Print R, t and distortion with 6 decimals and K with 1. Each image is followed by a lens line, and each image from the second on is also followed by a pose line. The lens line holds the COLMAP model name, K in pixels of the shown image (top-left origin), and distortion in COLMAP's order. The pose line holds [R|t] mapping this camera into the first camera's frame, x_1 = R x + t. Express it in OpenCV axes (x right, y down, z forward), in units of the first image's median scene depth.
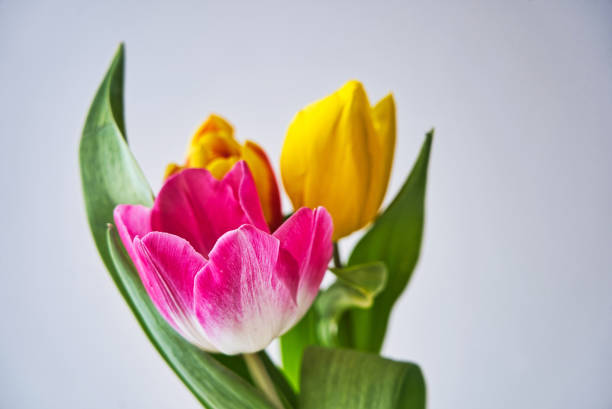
lens RADIAL K [[1309.0, 0, 306.0], [0, 1309.0, 204.5], [0, 0, 1]] dist [0.414073, 0.343482]
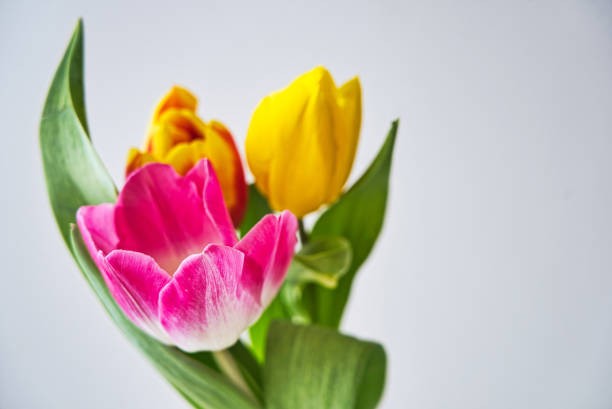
lens RADIAL K [[1309.0, 0, 306.0], [0, 1309.0, 204.5], [0, 0, 1]] dist [0.414073, 0.343482]
pose [[0.999642, 0.001872, 0.026701, 0.000165], [-0.006124, 0.987086, 0.160073, -0.154524], [-0.026056, -0.160180, 0.986744, 0.013065]]
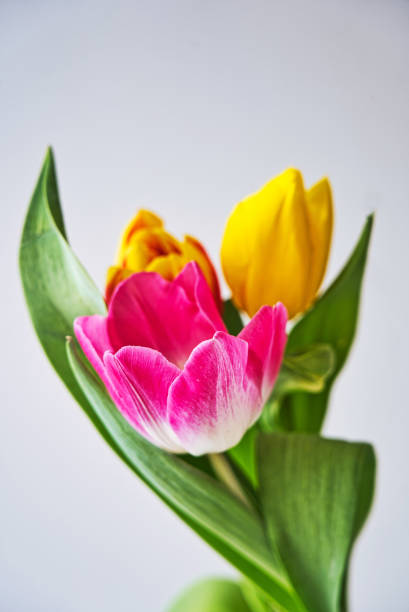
lens RADIAL K [[1309.0, 0, 204.5], [0, 1309.0, 306.0], [0, 0, 1]] dist [0.414073, 0.343482]
pose [[0.994285, -0.082827, 0.067365, -0.107405], [0.078780, 0.995044, 0.060671, -0.057958], [-0.072056, -0.055017, 0.995882, 0.005014]]
